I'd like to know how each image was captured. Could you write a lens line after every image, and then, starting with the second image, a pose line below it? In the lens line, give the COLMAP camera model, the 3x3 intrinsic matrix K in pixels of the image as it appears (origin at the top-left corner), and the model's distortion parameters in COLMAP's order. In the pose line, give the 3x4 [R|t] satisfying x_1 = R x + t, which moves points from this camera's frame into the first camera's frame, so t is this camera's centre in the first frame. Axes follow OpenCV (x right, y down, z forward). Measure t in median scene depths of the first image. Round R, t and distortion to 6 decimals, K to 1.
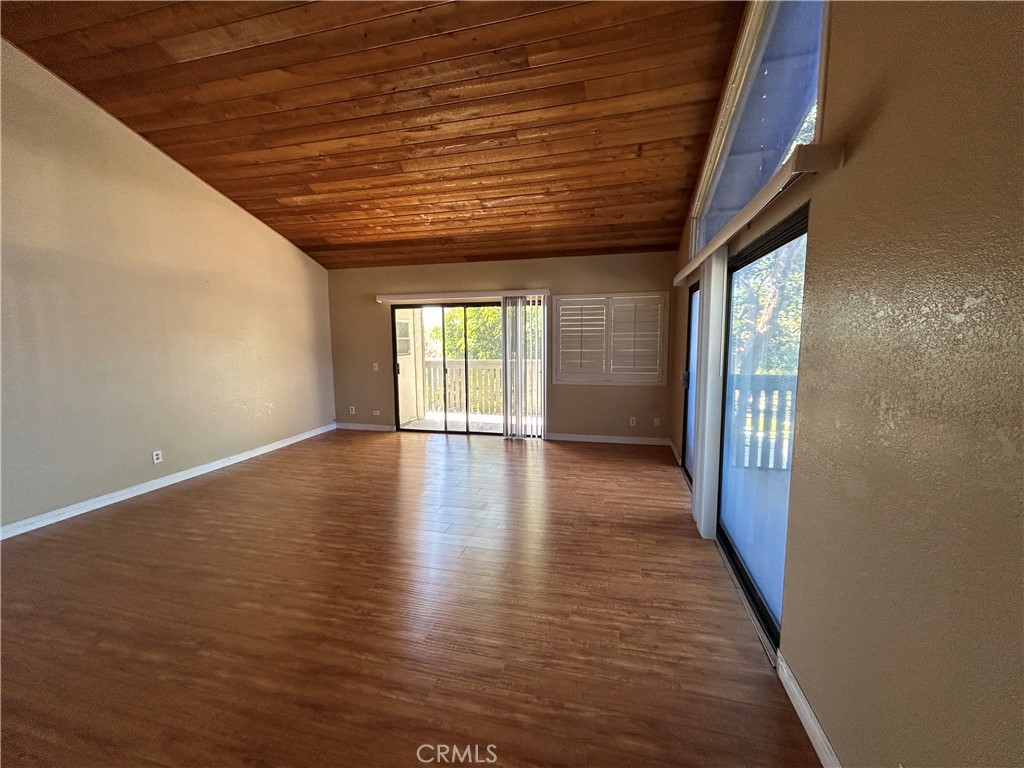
lens RADIAL K [[404.5, 0, 512.0], [0, 404.5, 384.0], [0, 0, 1]] dist [-0.000134, 0.000012]
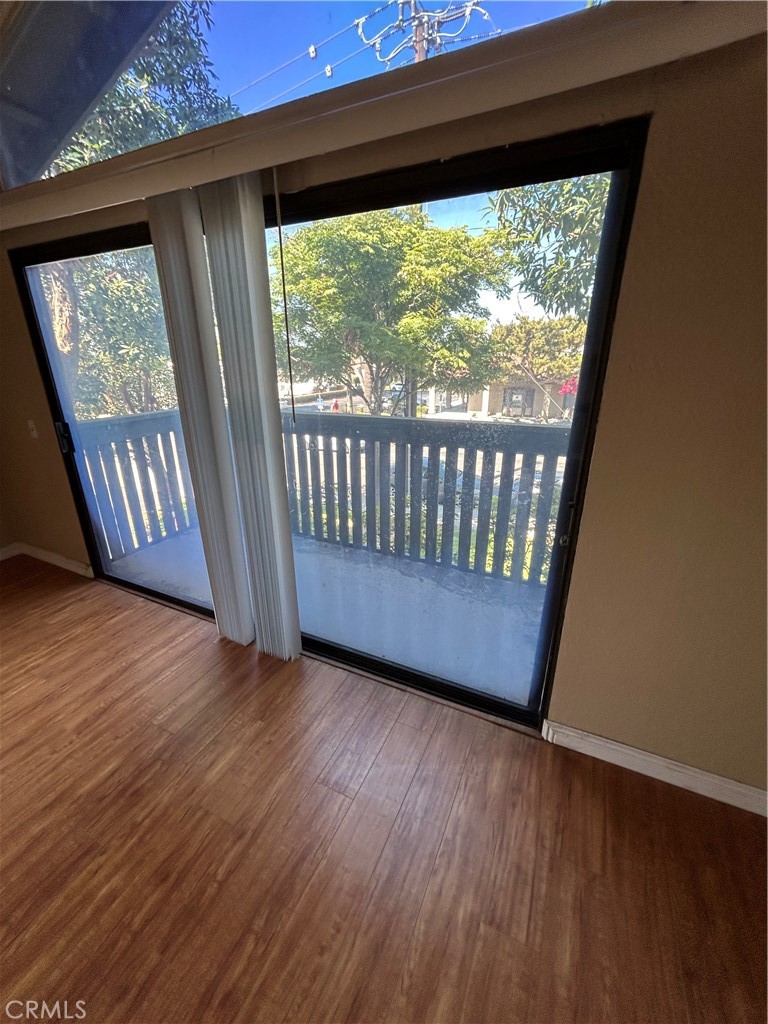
lens RADIAL K [[404.5, 0, 384.0], [0, 404.5, 512.0], [0, 0, 1]] dist [-0.000134, 0.000012]
pose [[0.190345, -0.327033, 0.925645, -0.052961], [0.088141, 0.944768, 0.315664, -0.065473], [-0.977752, 0.021502, 0.208657, 0.547480]]
